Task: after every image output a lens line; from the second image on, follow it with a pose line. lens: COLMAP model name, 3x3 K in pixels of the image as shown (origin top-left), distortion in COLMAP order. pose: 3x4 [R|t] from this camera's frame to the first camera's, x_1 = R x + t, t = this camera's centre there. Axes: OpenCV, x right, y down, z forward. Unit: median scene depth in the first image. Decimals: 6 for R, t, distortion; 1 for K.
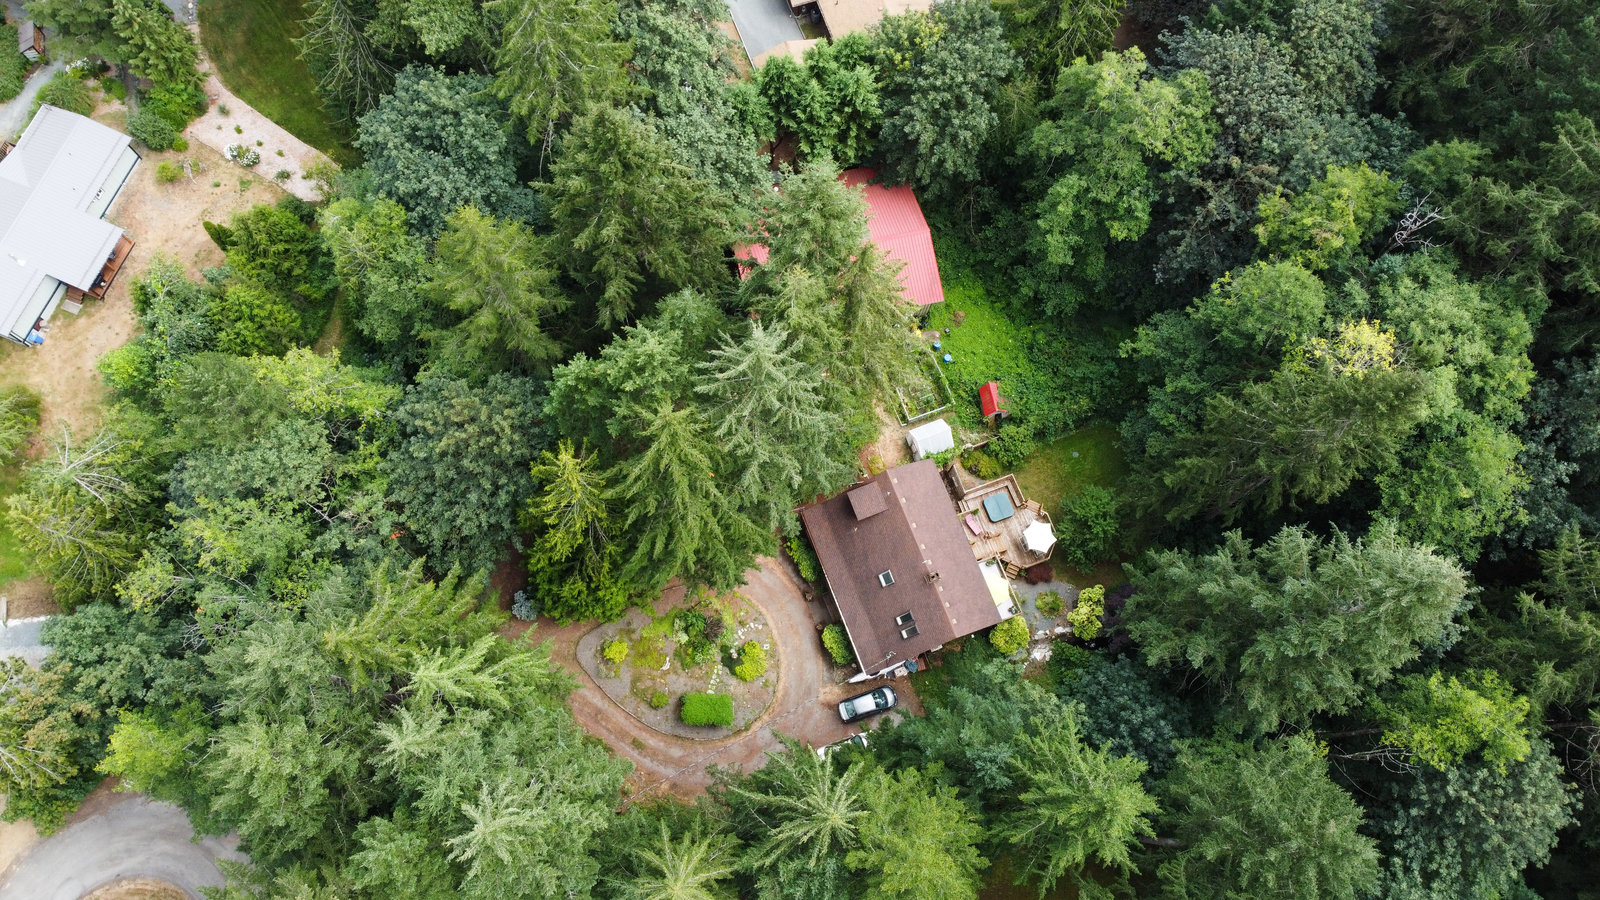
lens RADIAL K [[1204.2, 0, 793.4], [0, 1204.2, 438.0], [0, 0, 1]] dist [-0.006768, -0.002961]
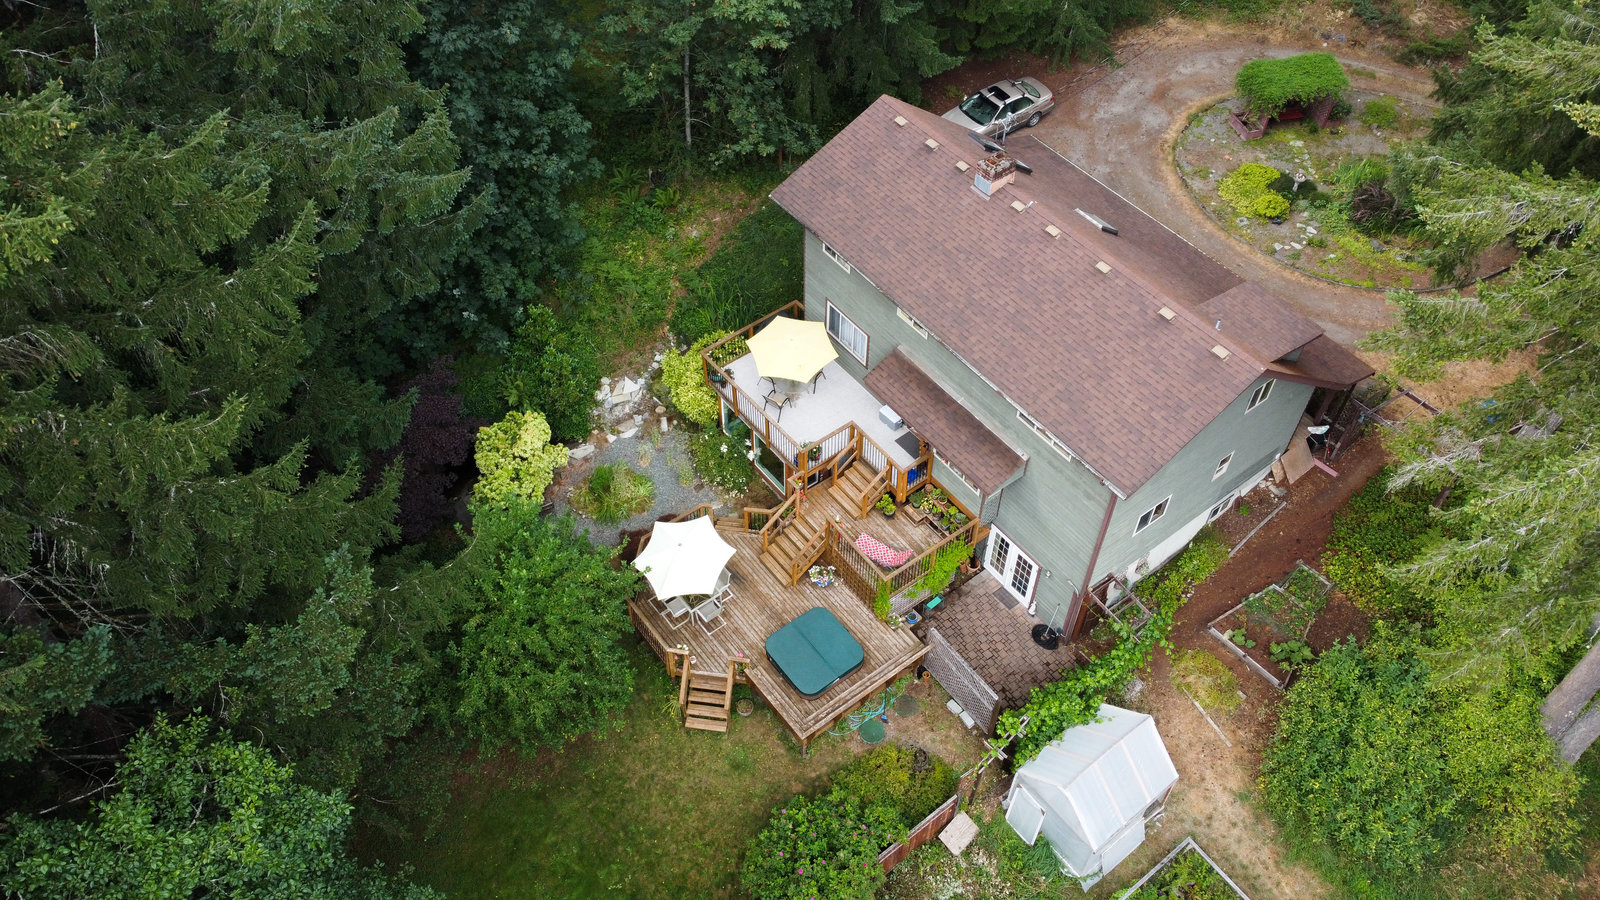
lens RADIAL K [[1204.2, 0, 795.2], [0, 1204.2, 451.8], [0, 0, 1]] dist [-0.006768, -0.002961]
pose [[-0.959340, 0.181712, -0.215980, 0.254444], [-0.279933, -0.514625, 0.810431, -0.190677], [0.036116, 0.837939, 0.544567, 0.838655]]
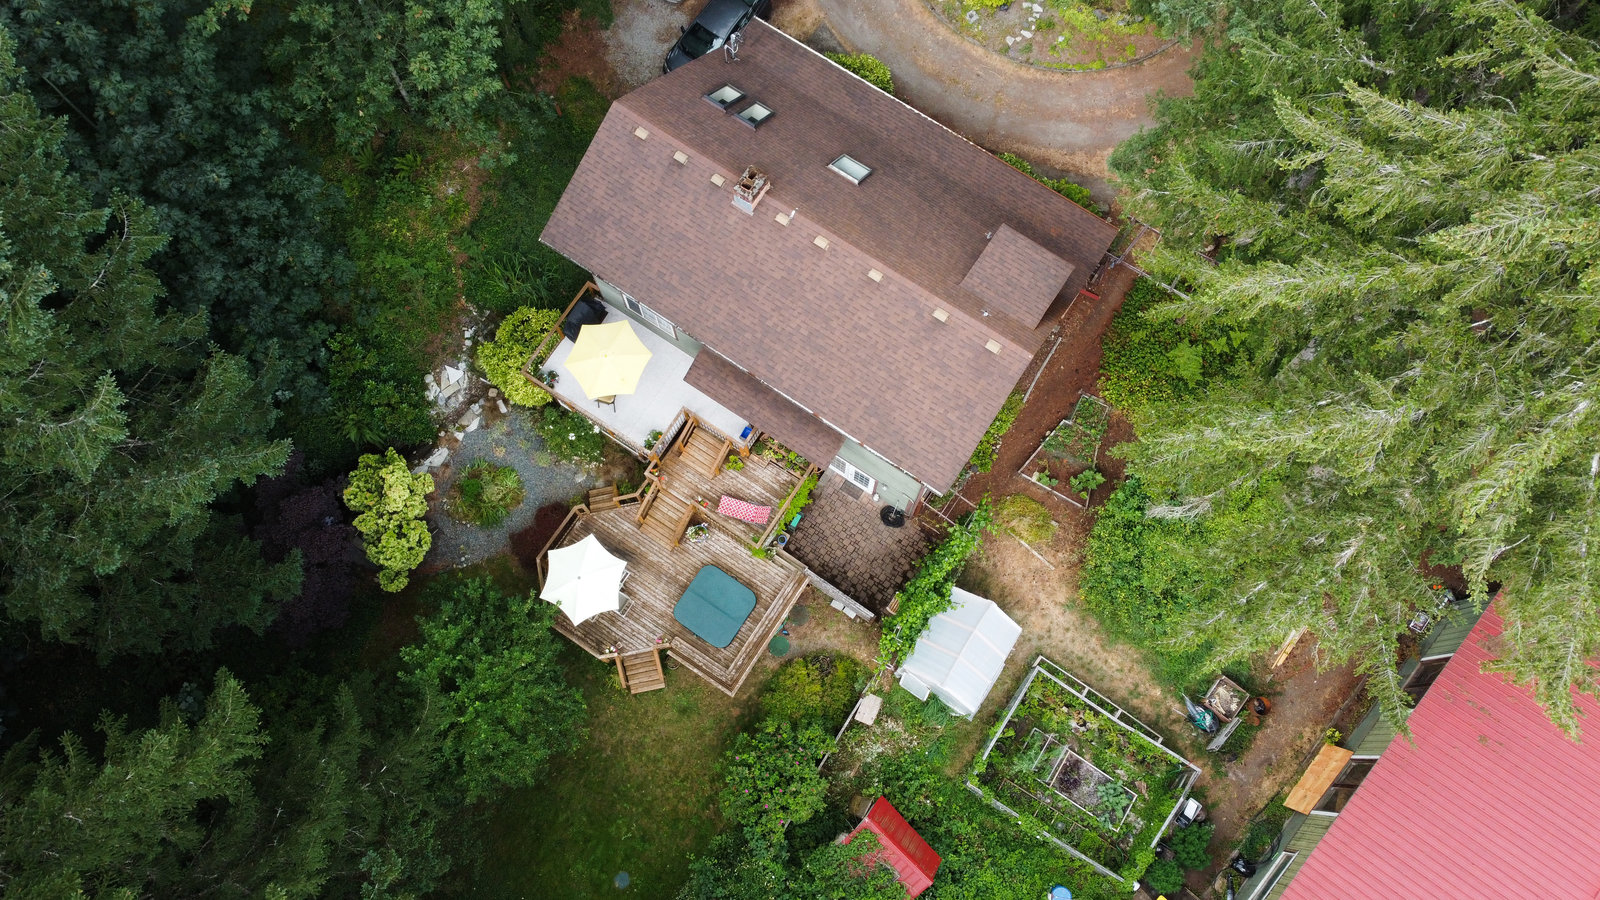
lens RADIAL K [[1204.2, 0, 794.6], [0, 1204.2, 448.7], [0, 0, 1]] dist [-0.006768, -0.002961]
pose [[-0.813682, 0.549904, -0.188486, 0.209916], [-0.565179, -0.672510, 0.477811, -0.115773], [0.135992, 0.495314, 0.858004, 0.697962]]
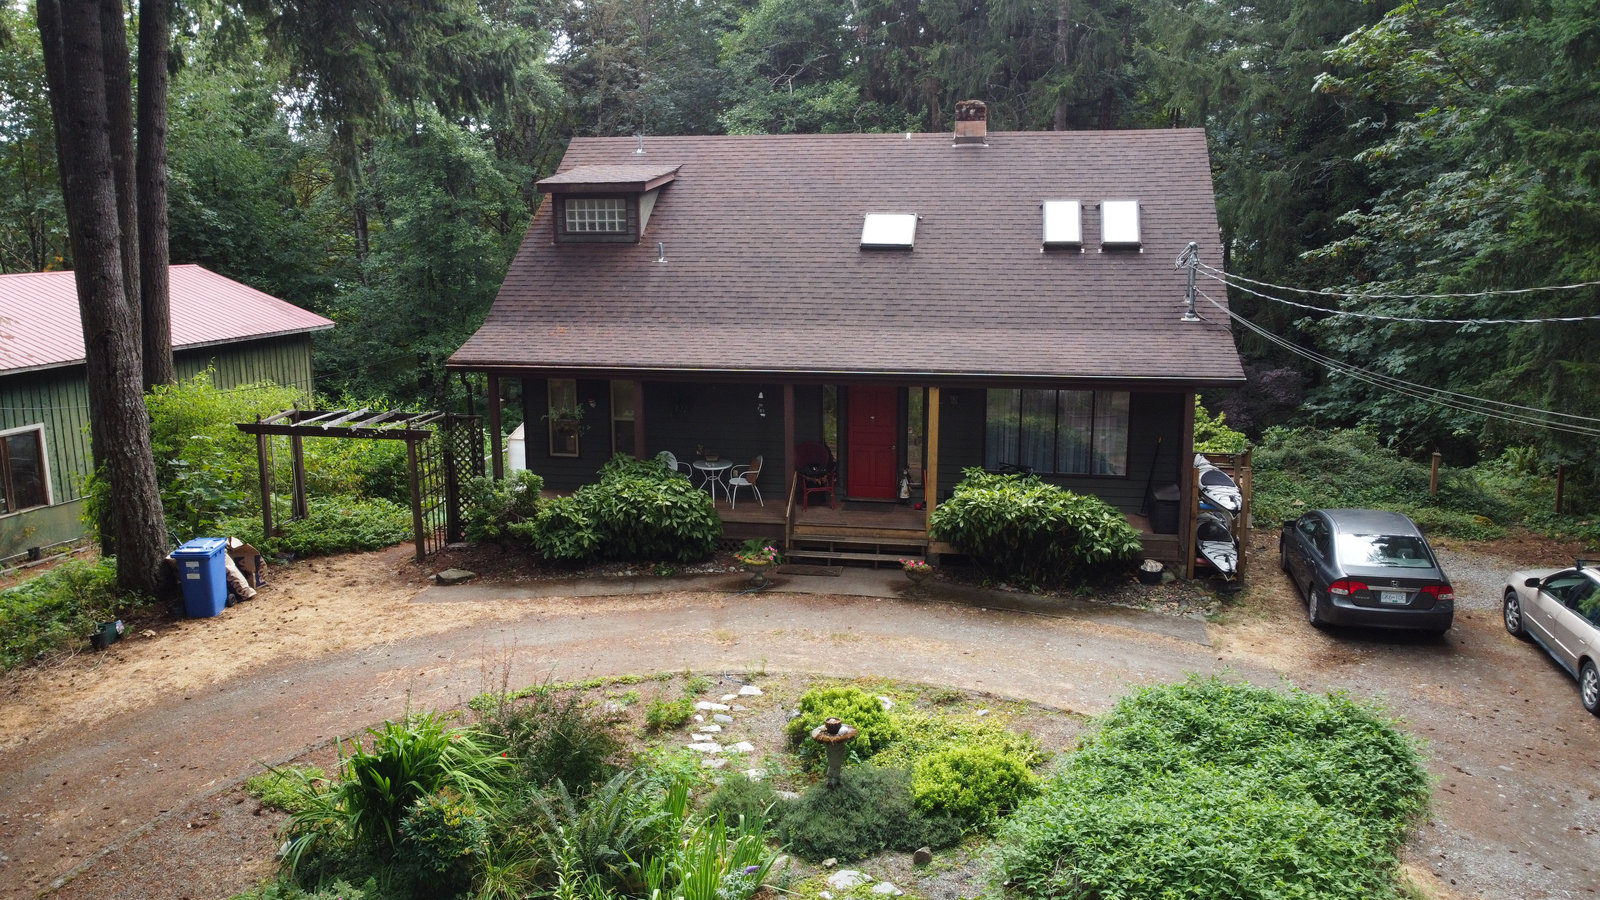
lens RADIAL K [[1204.2, 0, 797.7], [0, 1204.2, 452.8], [0, 0, 1]] dist [-0.006768, -0.002961]
pose [[0.525312, -0.226231, 0.820284, -0.151522], [0.823630, 0.377324, -0.423391, 0.223261], [-0.213729, 0.898024, 0.384543, 0.931584]]
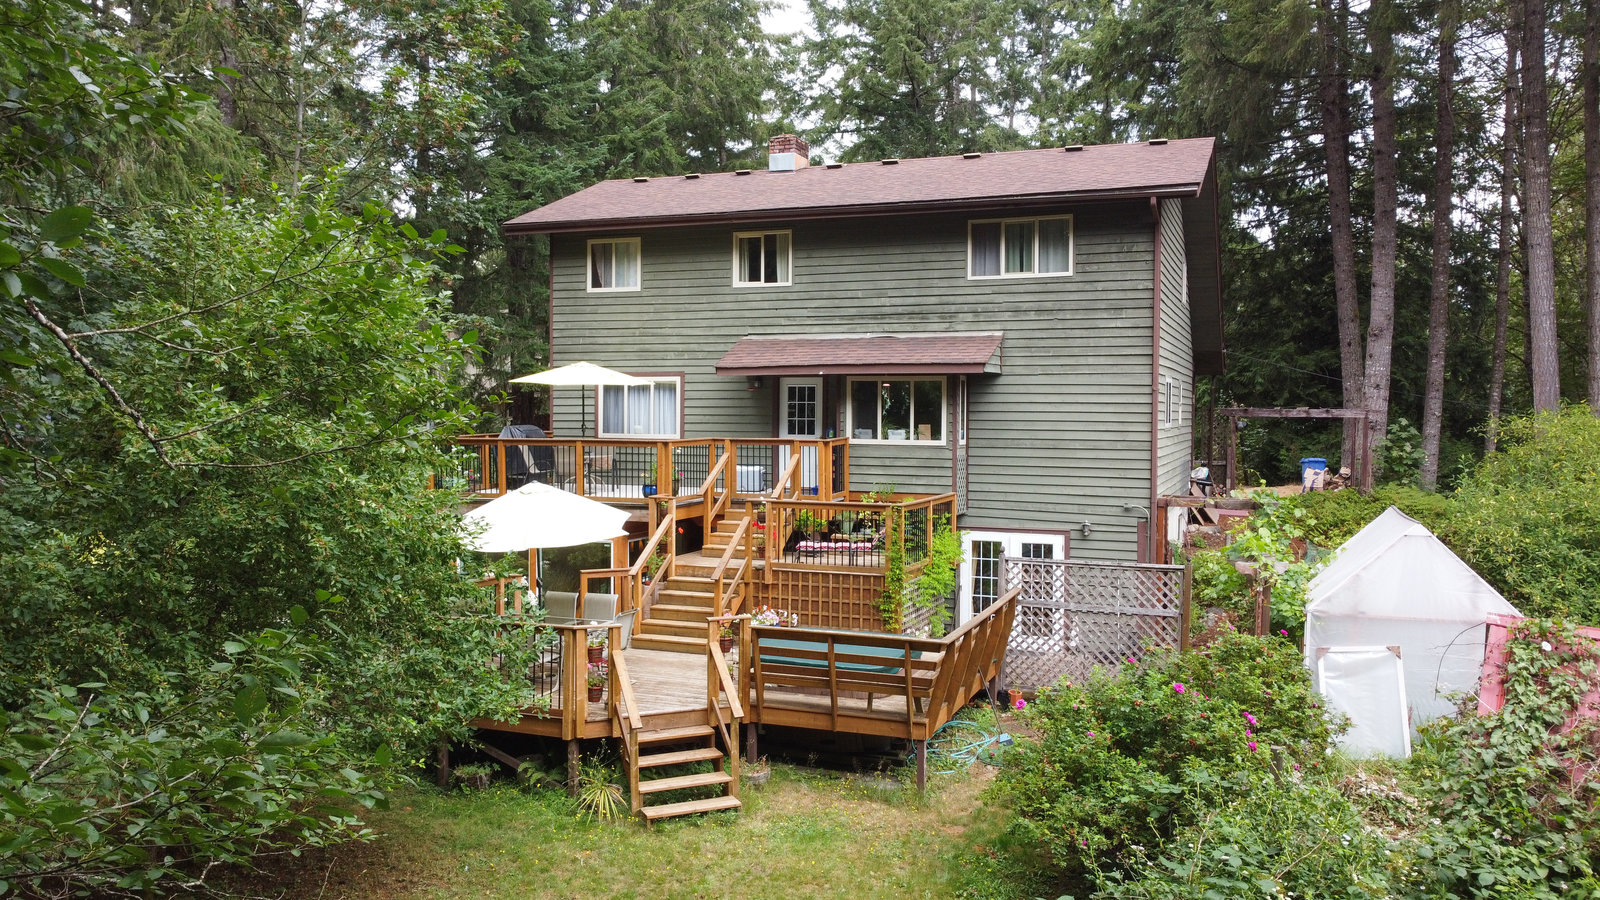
lens RADIAL K [[1204.2, 0, 799.9], [0, 1204.2, 450.7], [0, 0, 1]] dist [-0.006768, -0.002961]
pose [[-0.675614, -0.028239, -0.736714, 0.319214], [-0.716806, 0.258879, 0.647434, -0.058078], [0.172437, 0.965497, -0.195145, 1.082900]]
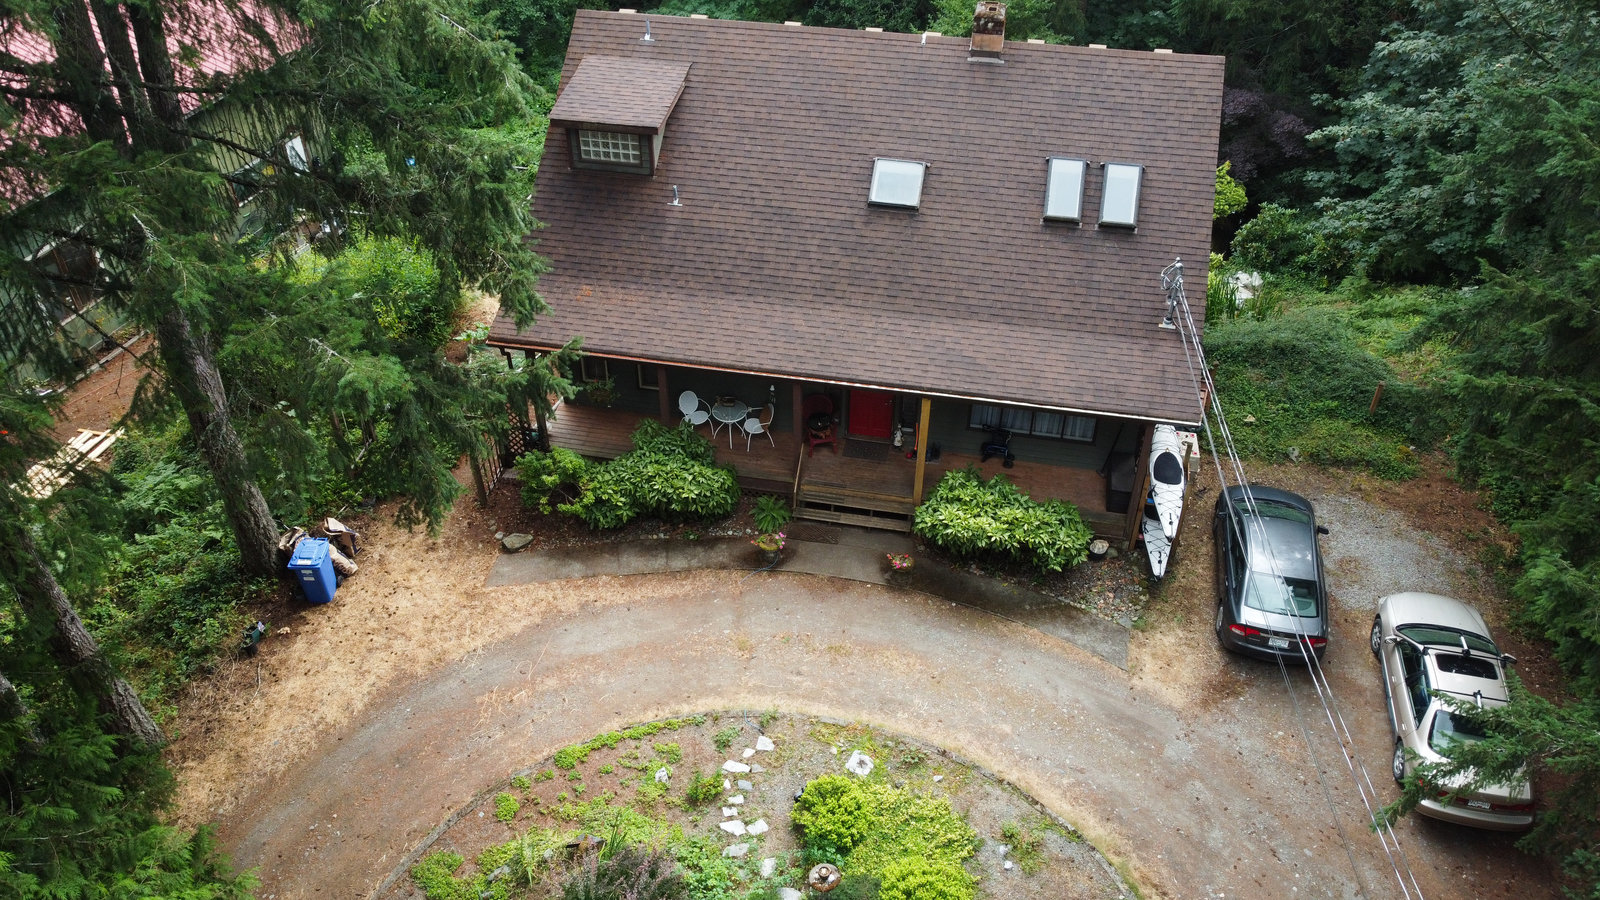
lens RADIAL K [[1204.2, 0, 796.6], [0, 1204.2, 446.7], [0, 0, 1]] dist [-0.006768, -0.002961]
pose [[0.536457, -0.565430, 0.626500, -0.130358], [0.815071, 0.539604, -0.210922, 0.182448], [-0.218800, 0.623792, 0.750340, 0.828167]]
